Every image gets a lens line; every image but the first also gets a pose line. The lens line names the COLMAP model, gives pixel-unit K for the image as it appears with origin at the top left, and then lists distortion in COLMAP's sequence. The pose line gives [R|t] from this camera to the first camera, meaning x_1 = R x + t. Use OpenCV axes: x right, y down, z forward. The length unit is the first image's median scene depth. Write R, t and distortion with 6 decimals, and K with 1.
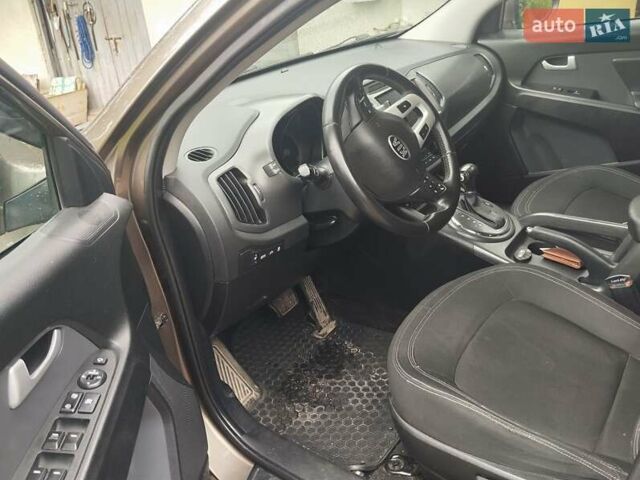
lens RADIAL K [[527.3, 0, 319.0], [0, 527.3, 227.2], [0, 0, 1]] dist [0.054958, -0.144241]
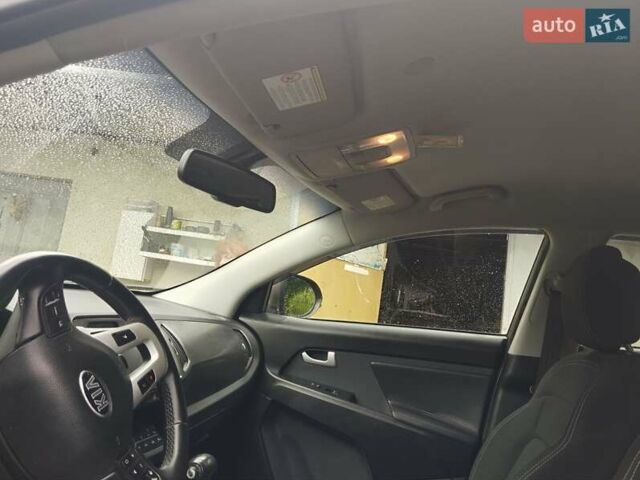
lens RADIAL K [[527.3, 0, 319.0], [0, 527.3, 227.2], [0, 0, 1]] dist [0.054958, -0.144241]
pose [[0.890722, 0.285224, 0.353922, 0.069727], [-0.054313, 0.839831, -0.540125, 0.000088], [-0.451292, 0.461878, 0.763547, 0.215812]]
